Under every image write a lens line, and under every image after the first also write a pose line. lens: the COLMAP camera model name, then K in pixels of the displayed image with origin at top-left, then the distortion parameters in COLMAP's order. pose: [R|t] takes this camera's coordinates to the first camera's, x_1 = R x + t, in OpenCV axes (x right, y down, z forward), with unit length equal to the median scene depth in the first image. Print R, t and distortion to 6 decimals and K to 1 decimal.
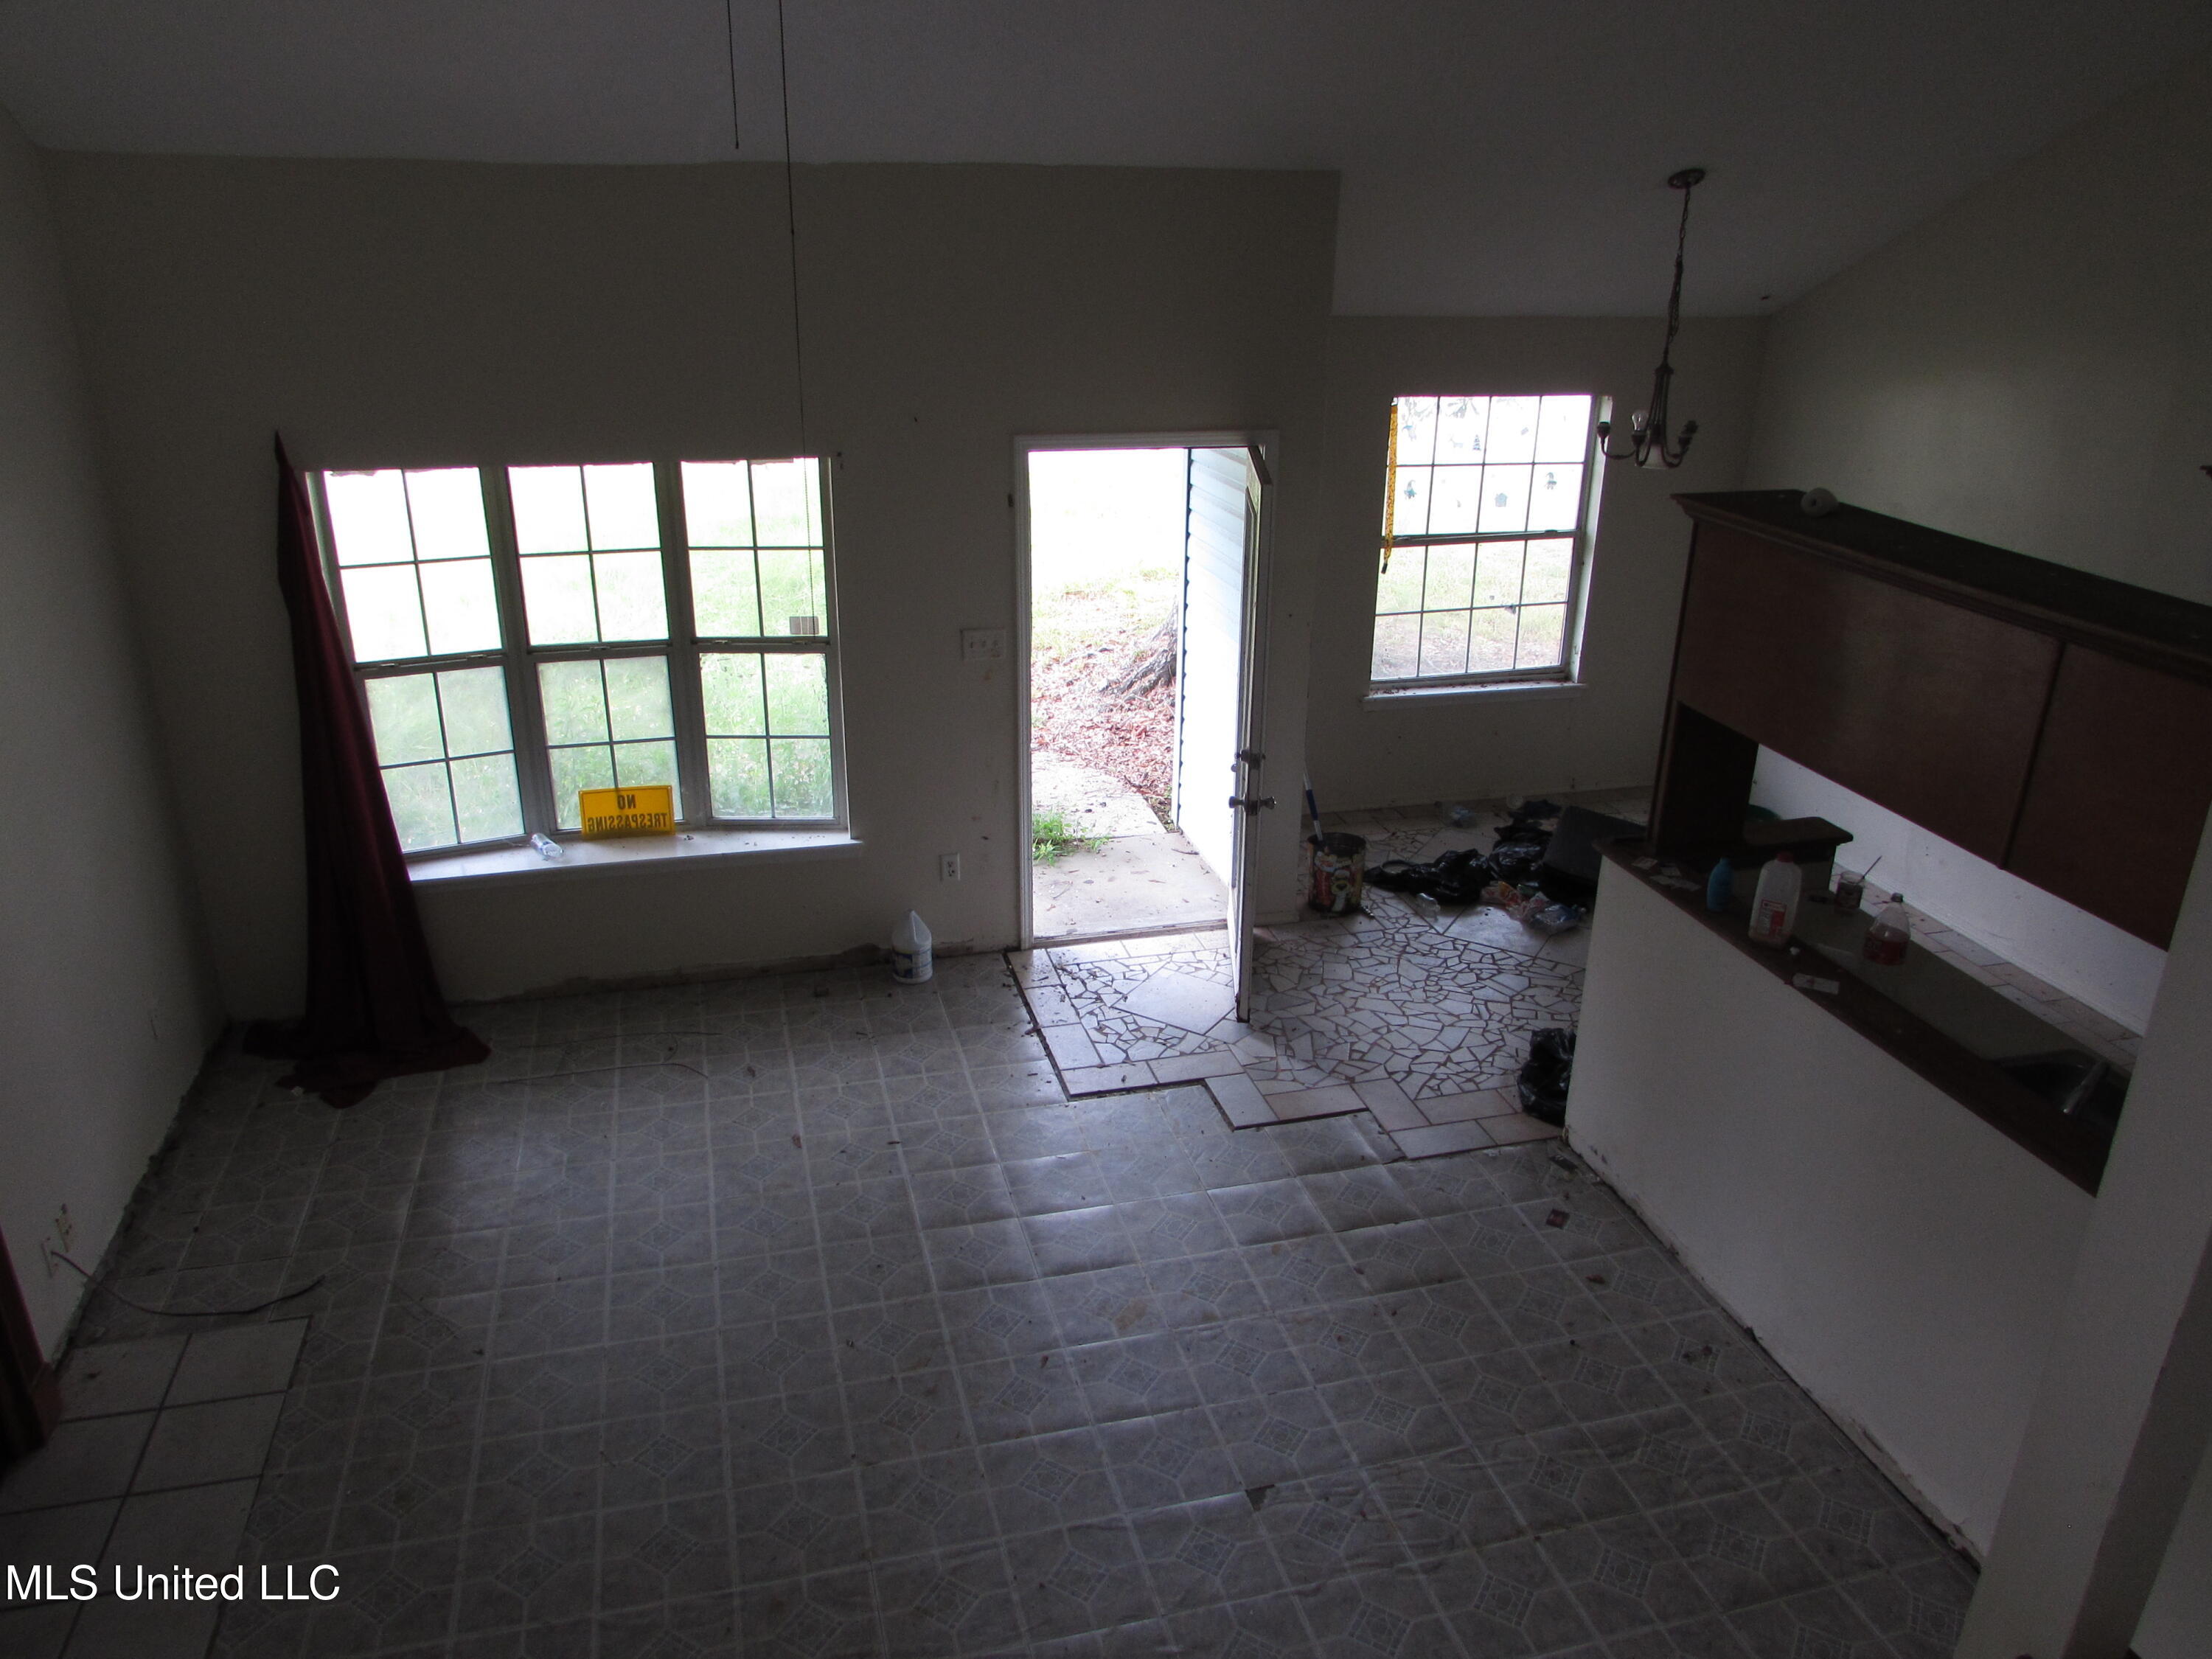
lens RADIAL K [[1566.9, 0, 1107.5], [0, 1566.9, 832.0], [0, 0, 1]] dist [-0.029434, 0.003703]
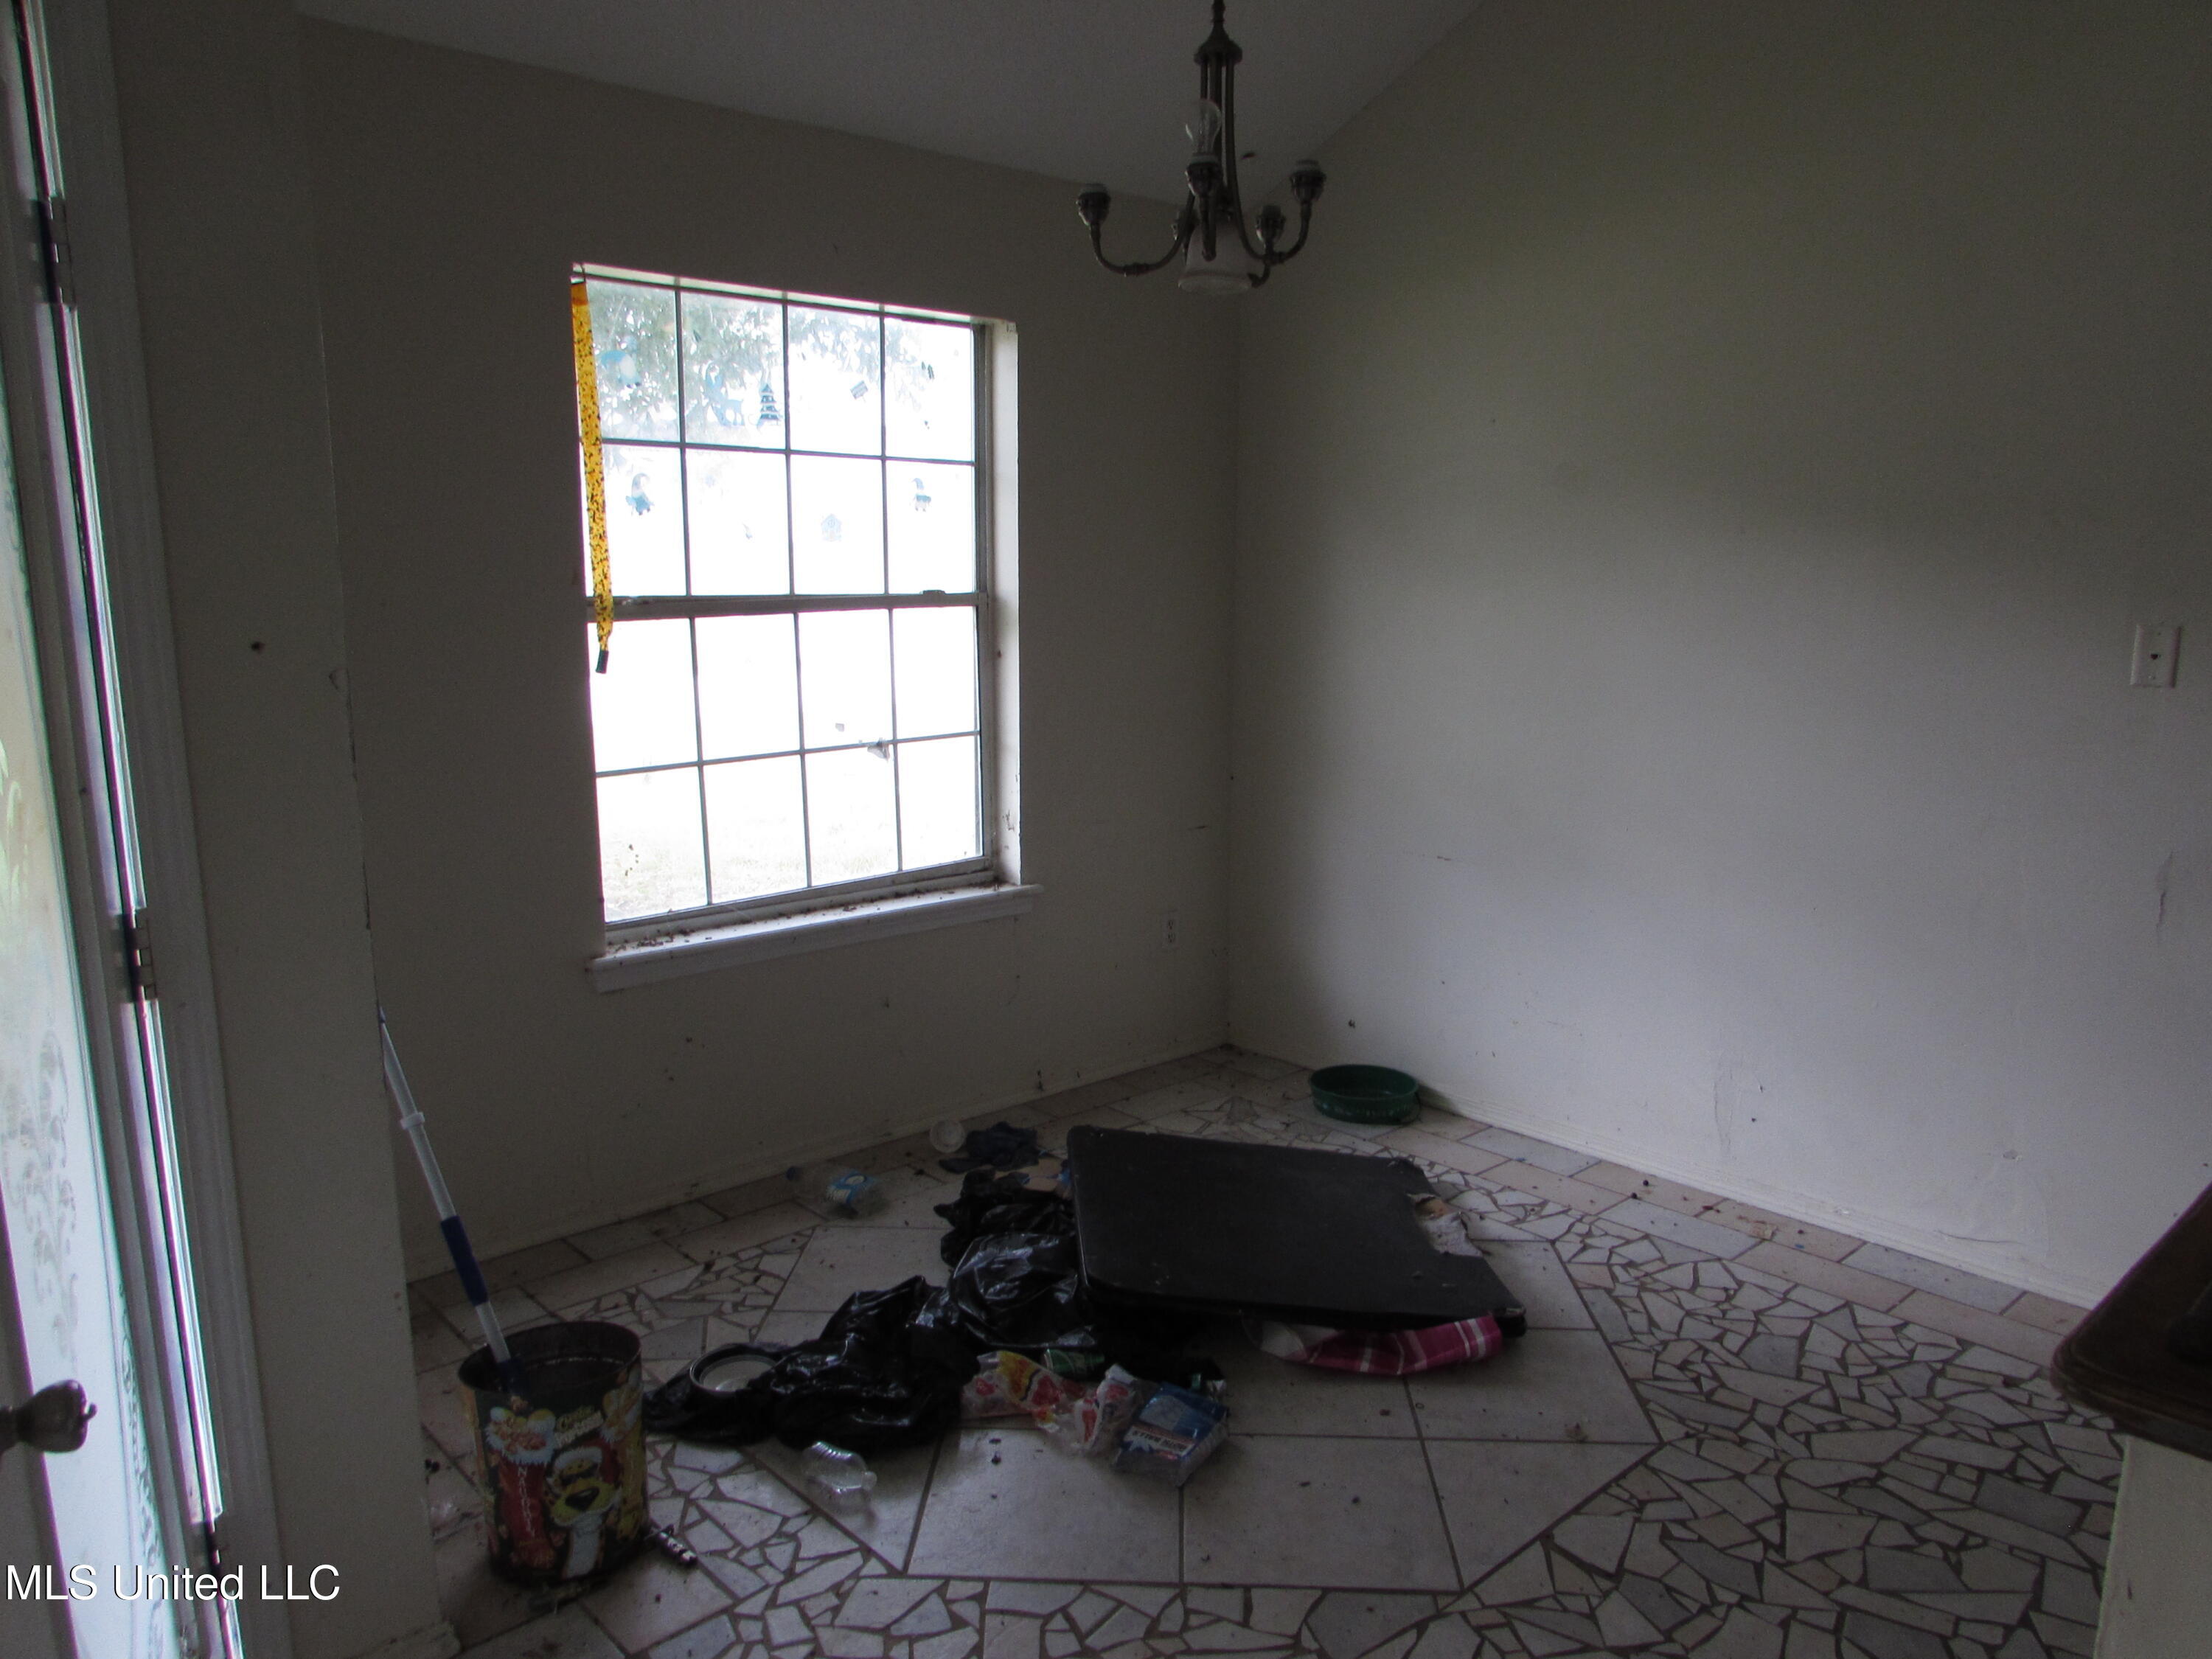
lens RADIAL K [[1566.9, 0, 1110.0], [0, 1566.9, 849.7], [0, 0, 1]] dist [-0.029434, 0.003703]
pose [[0.886924, -0.095127, 0.452014, 0.124146], [0.180815, 0.971975, -0.150234, -0.031411], [-0.425055, 0.214977, 0.879269, 0.698416]]
